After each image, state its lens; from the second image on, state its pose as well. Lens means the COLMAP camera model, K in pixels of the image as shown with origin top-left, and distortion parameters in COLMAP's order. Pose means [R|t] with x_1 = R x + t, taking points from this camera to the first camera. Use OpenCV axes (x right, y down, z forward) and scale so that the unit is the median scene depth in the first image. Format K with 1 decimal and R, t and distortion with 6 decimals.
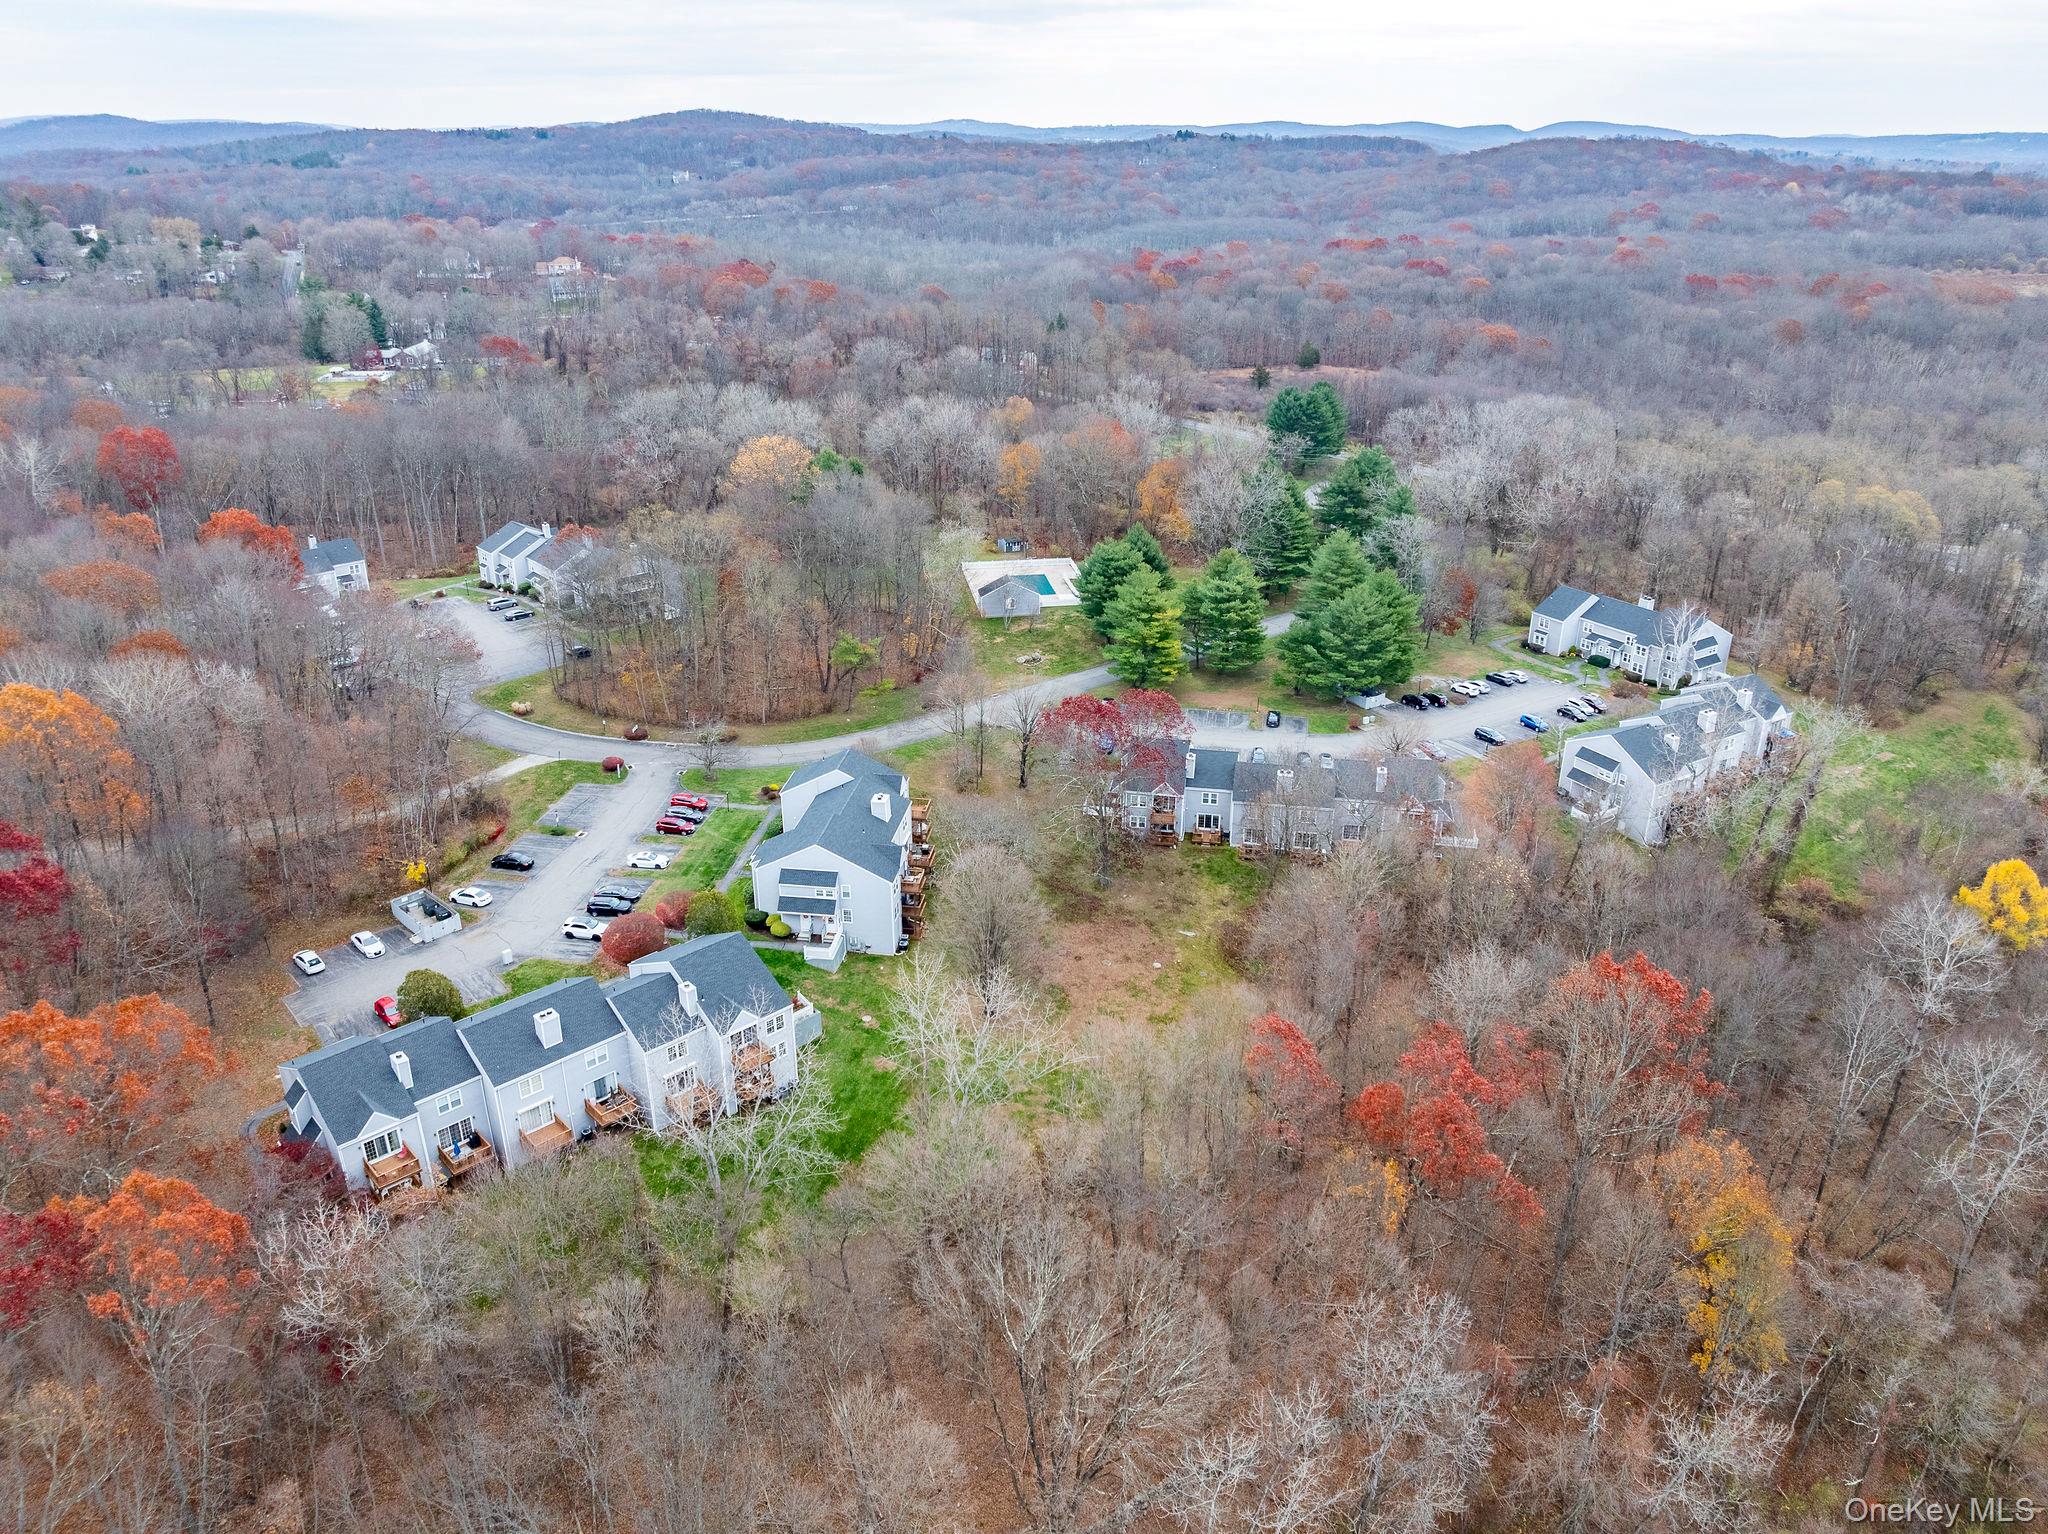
lens RADIAL K [[1430.9, 0, 1019.0], [0, 1430.9, 758.6], [0, 0, 1]] dist [-0.039324, 0.010201]
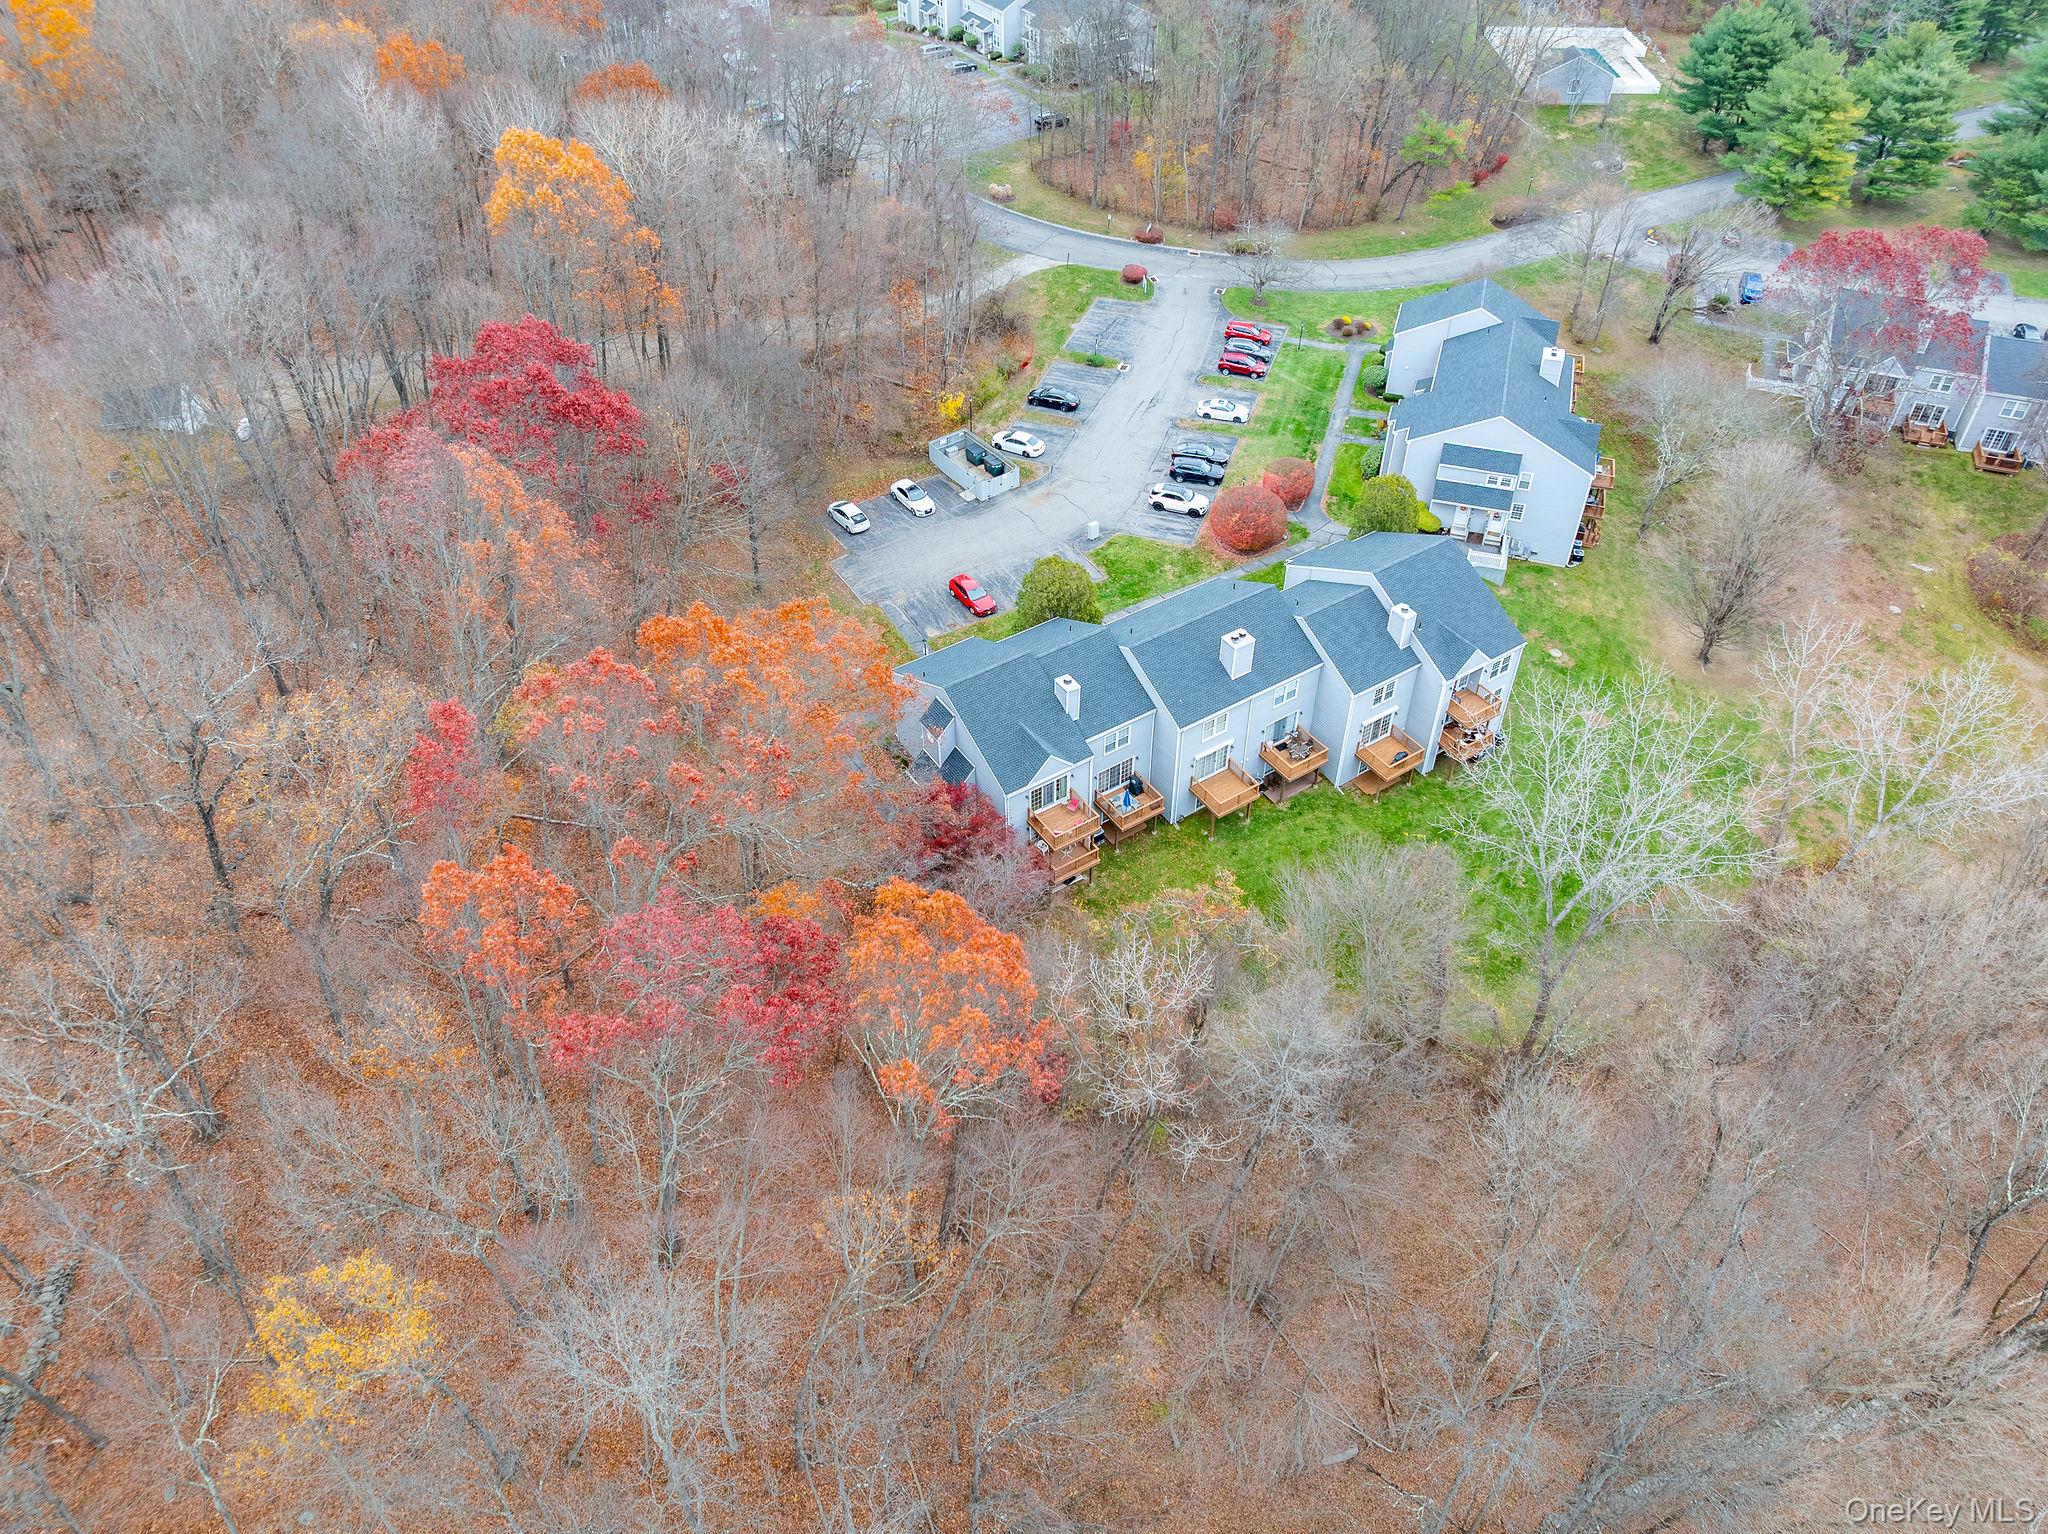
lens RADIAL K [[1430.9, 0, 1029.8], [0, 1430.9, 768.1], [0, 0, 1]] dist [-0.039324, 0.010201]
pose [[0.985408, 0.110957, -0.129076, -0.242756], [-0.061300, 0.938781, 0.339016, -0.003923], [0.158790, -0.326157, 0.931884, 0.182486]]
